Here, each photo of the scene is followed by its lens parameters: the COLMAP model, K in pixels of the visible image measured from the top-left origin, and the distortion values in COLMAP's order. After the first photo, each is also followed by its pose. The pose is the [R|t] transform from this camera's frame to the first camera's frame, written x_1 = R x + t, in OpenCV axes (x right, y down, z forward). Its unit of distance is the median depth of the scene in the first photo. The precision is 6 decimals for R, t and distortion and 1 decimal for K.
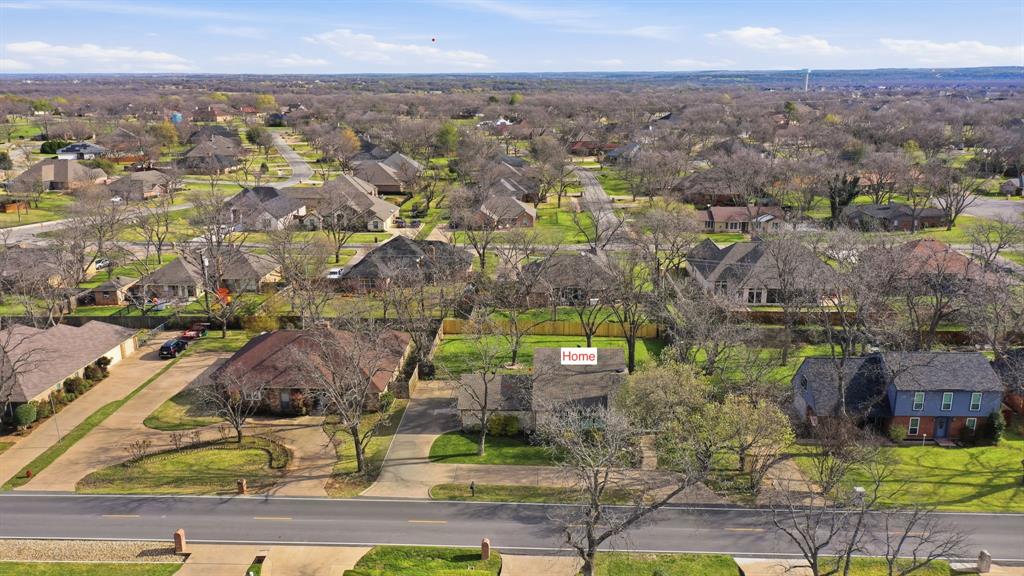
lens RADIAL K [[791.7, 0, 512.0], [0, 791.7, 288.0], [0, 0, 1]] dist [-0.001653, -0.003384]
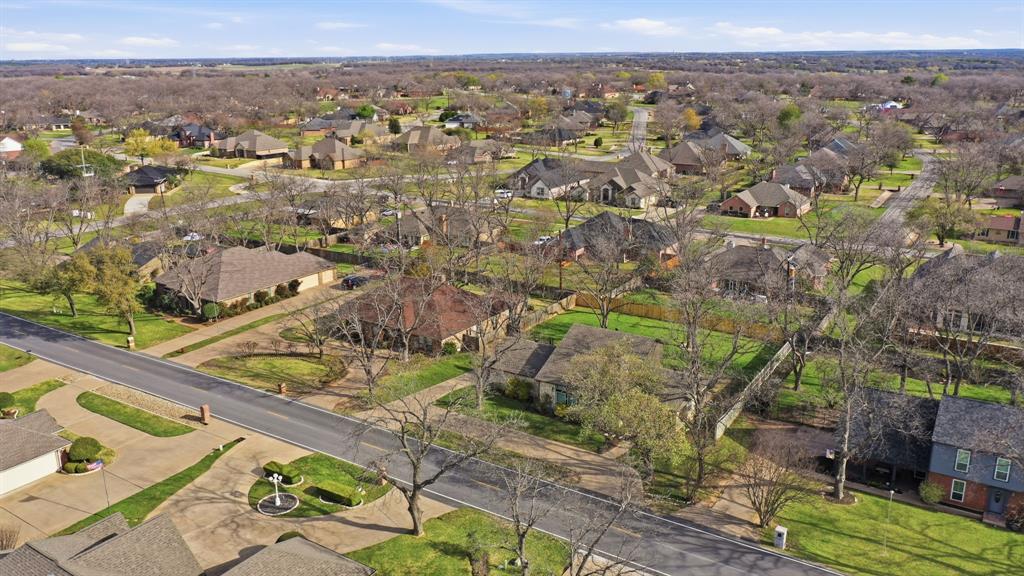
lens RADIAL K [[801.8, 0, 512.0], [0, 801.8, 288.0], [0, 0, 1]] dist [-0.001581, -0.003902]
pose [[0.862722, 0.136096, -0.487020, 0.459979], [-0.125288, 0.990601, 0.054881, -0.015080], [0.489911, 0.013671, 0.871665, 0.067490]]
